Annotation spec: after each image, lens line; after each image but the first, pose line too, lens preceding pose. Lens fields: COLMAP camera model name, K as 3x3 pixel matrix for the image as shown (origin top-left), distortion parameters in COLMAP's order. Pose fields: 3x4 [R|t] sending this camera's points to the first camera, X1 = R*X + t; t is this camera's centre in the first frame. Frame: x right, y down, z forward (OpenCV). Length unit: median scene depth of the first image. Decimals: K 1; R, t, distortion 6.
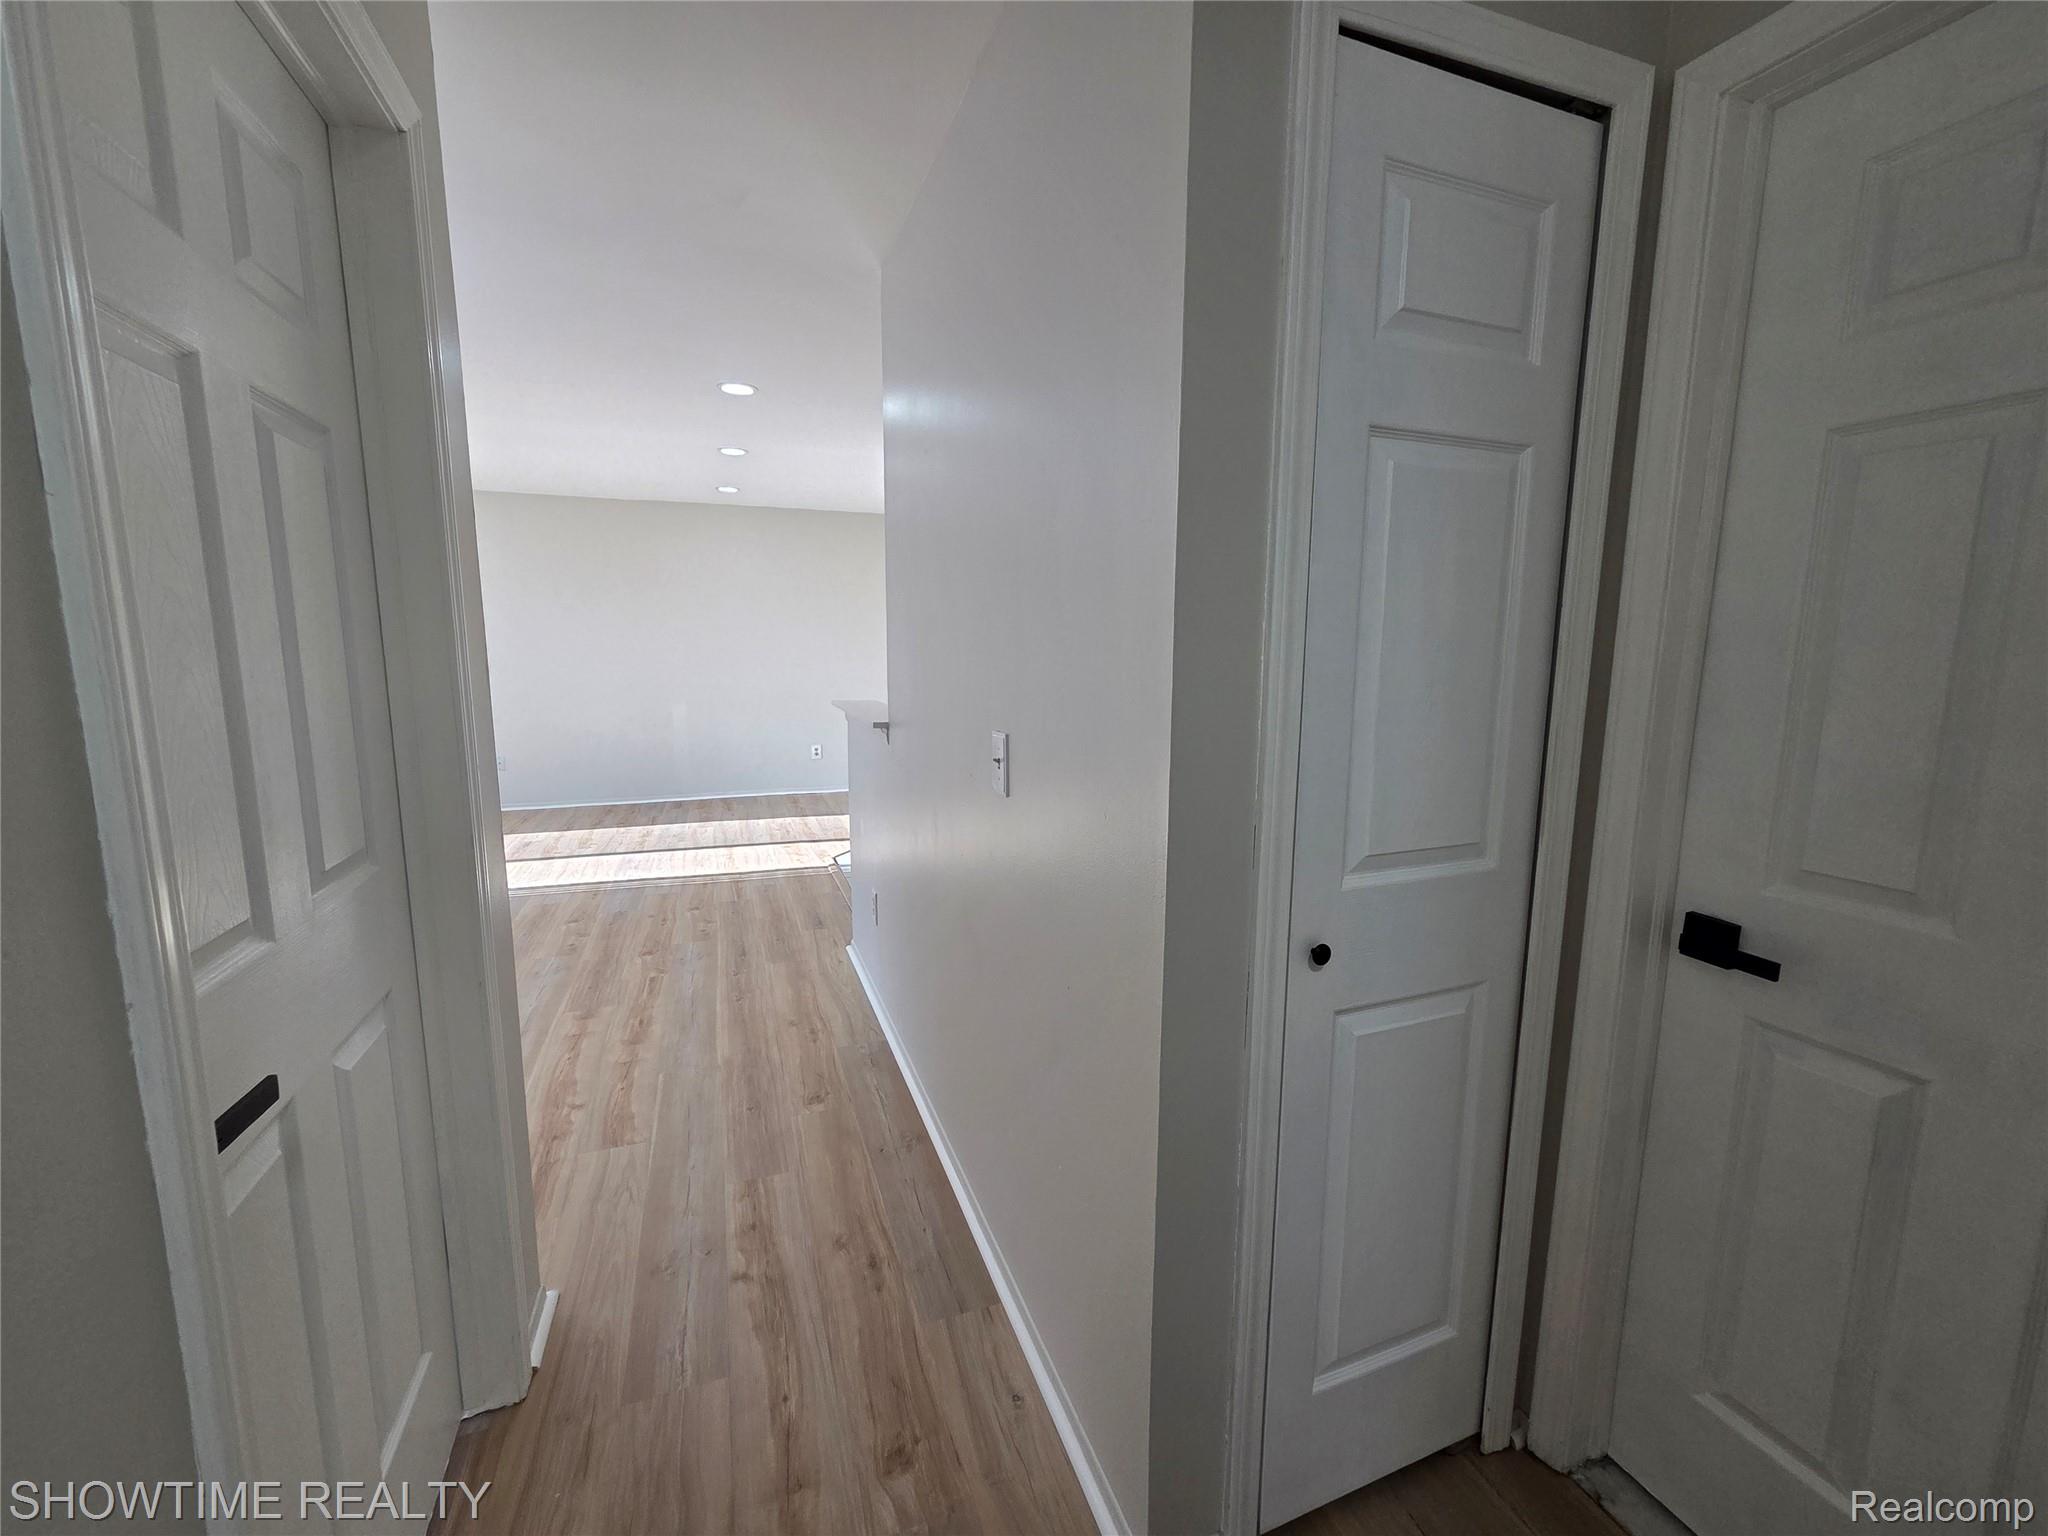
lens RADIAL K [[839.7, 0, 1027.5], [0, 839.7, 769.5], [0, 0, 1]] dist [-0.001351, 0.000169]
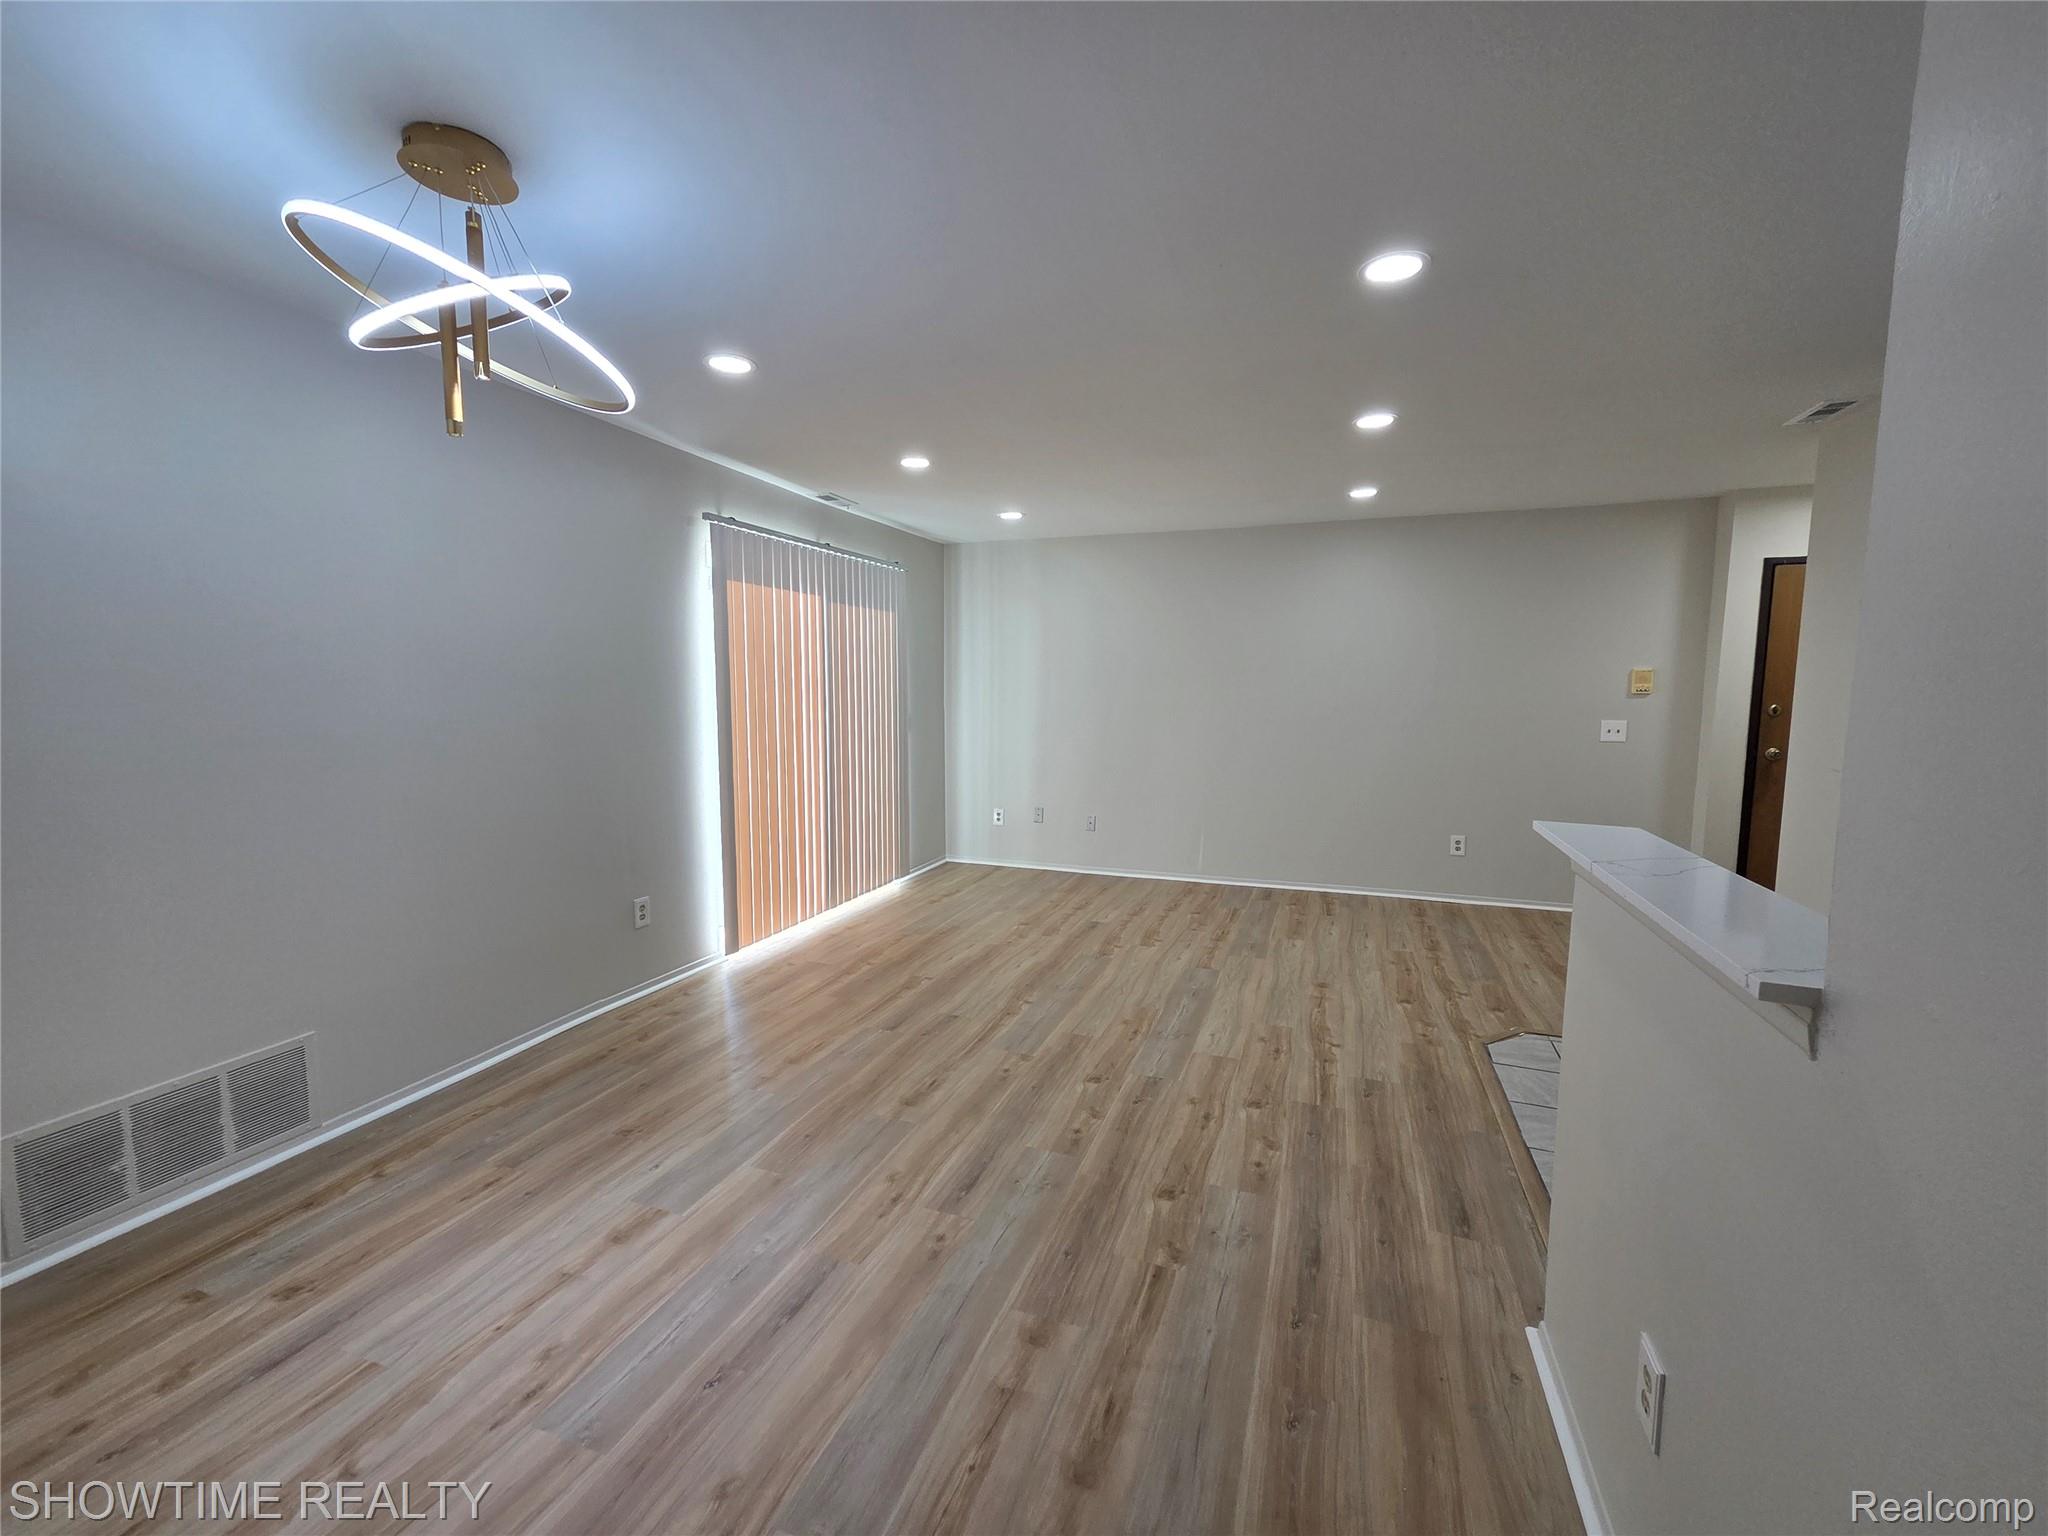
lens RADIAL K [[839.7, 0, 1027.5], [0, 839.7, 769.5], [0, 0, 1]] dist [-0.001351, 0.000169]
pose [[0.760780, 0.062462, -0.645997, -0.145073], [-0.096705, 0.995156, -0.017665, -0.077212], [0.641764, 0.075911, 0.763136, 0.428541]]
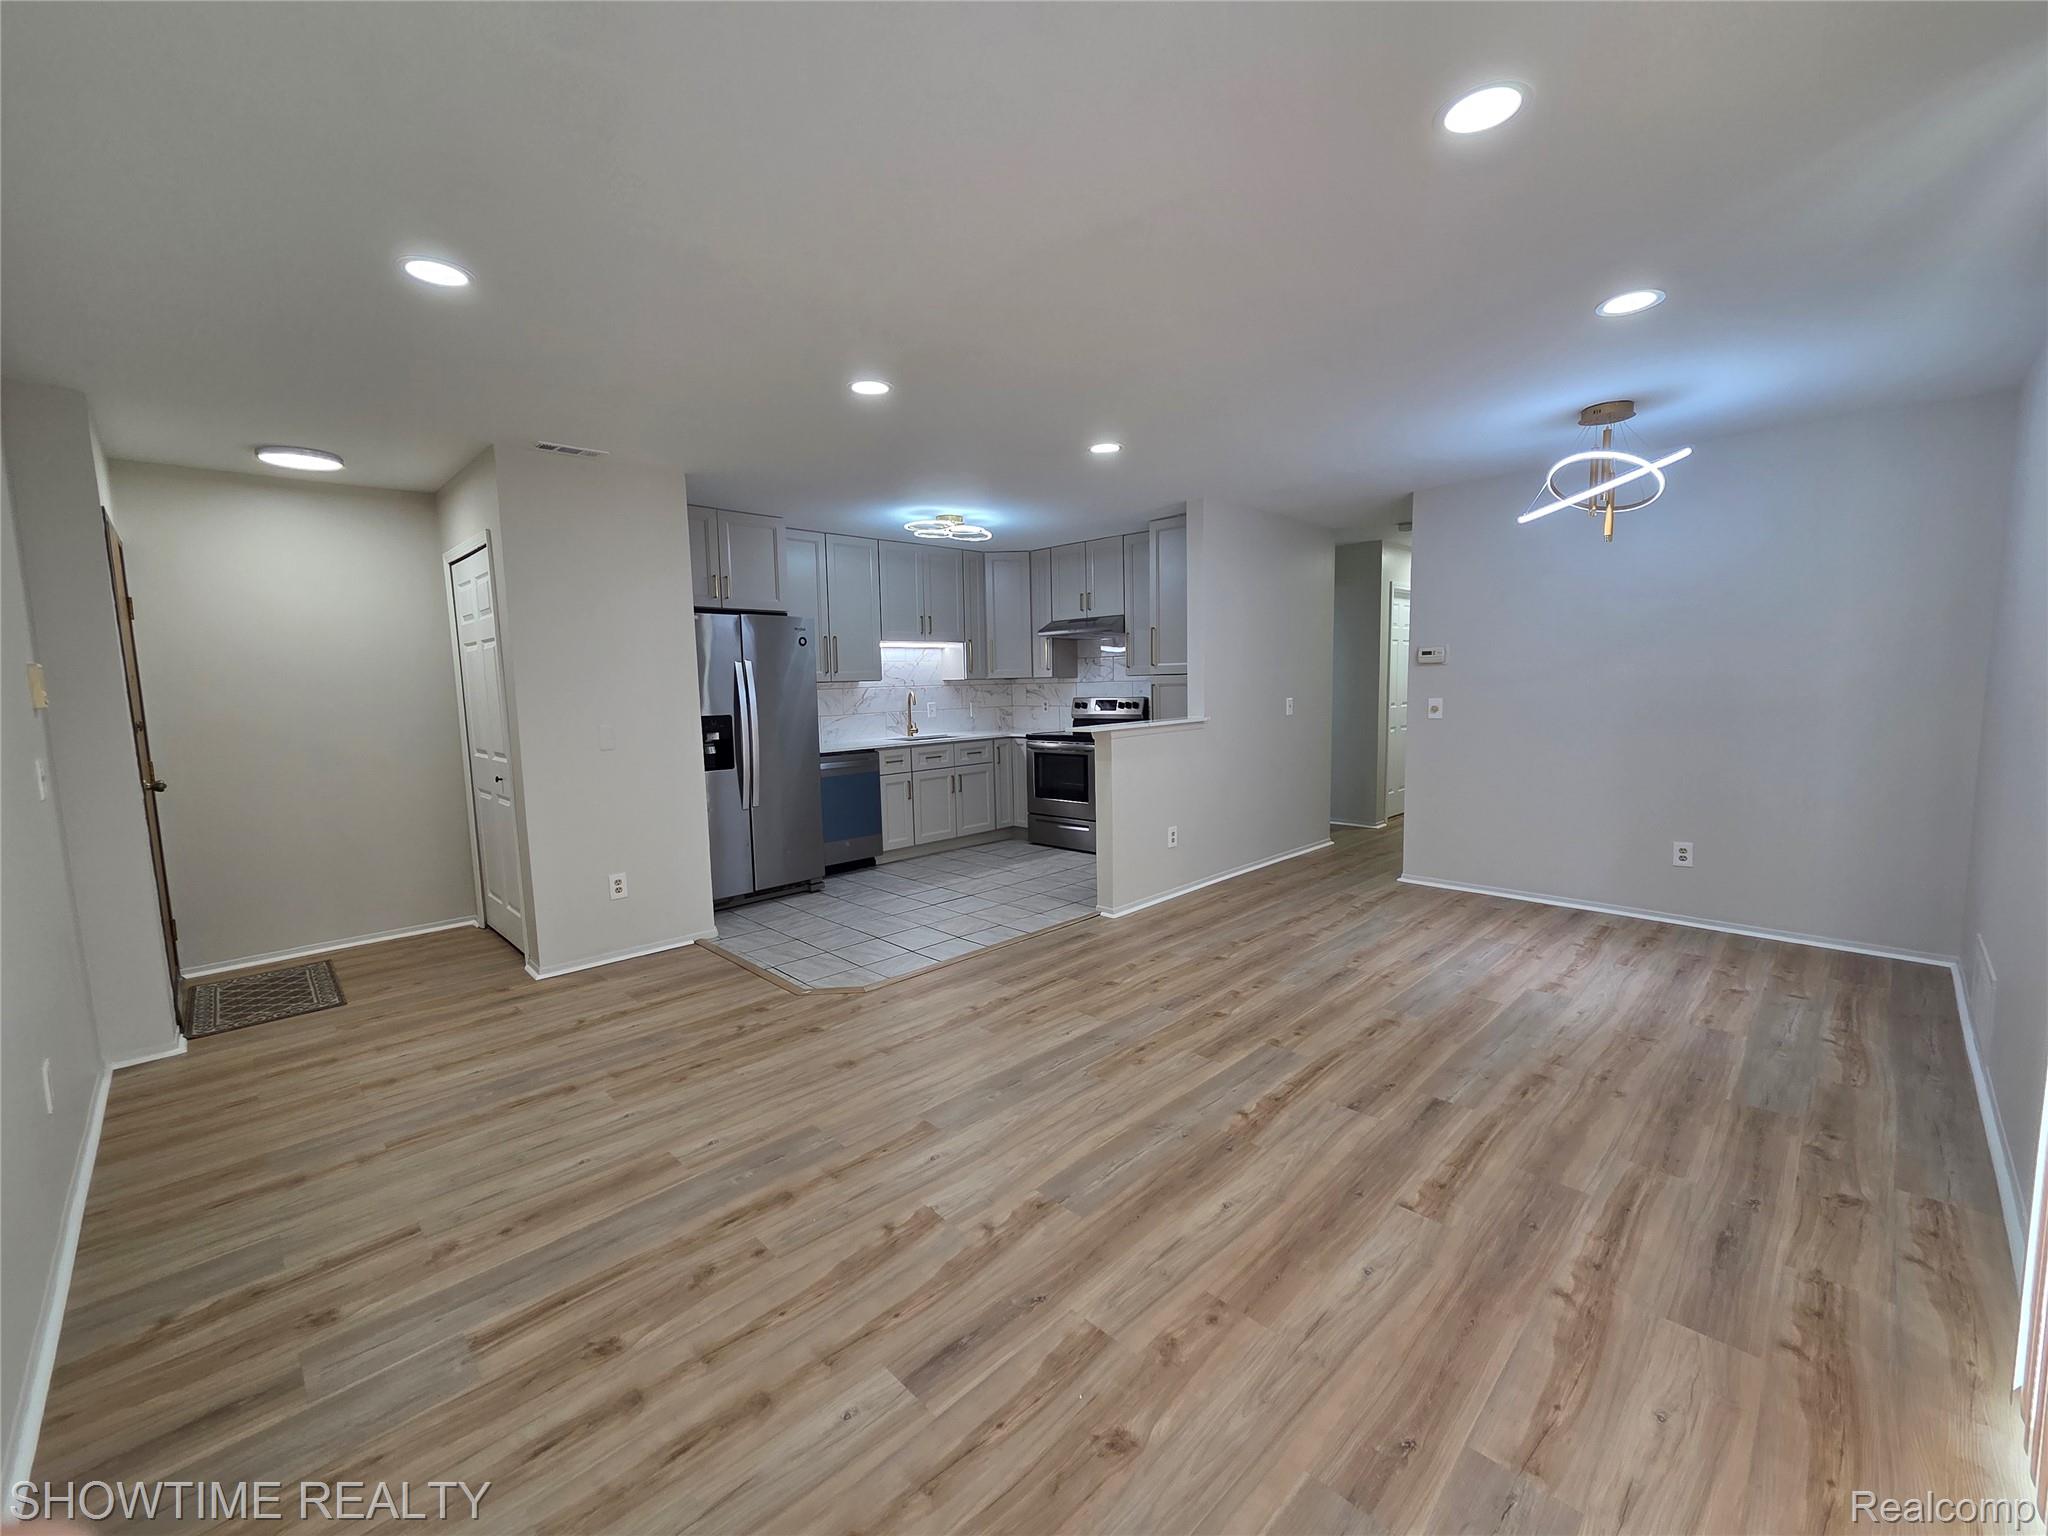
lens RADIAL K [[838.2, 0, 1024.0], [0, 838.2, 768.0], [0, 0, 1]] dist [-0.001412, 0.000450]
pose [[-0.409593, -0.096322, 0.907169, -1.333880], [0.157208, 0.972081, 0.174194, -0.261131], [-0.898621, 0.213963, -0.383015, 1.609109]]
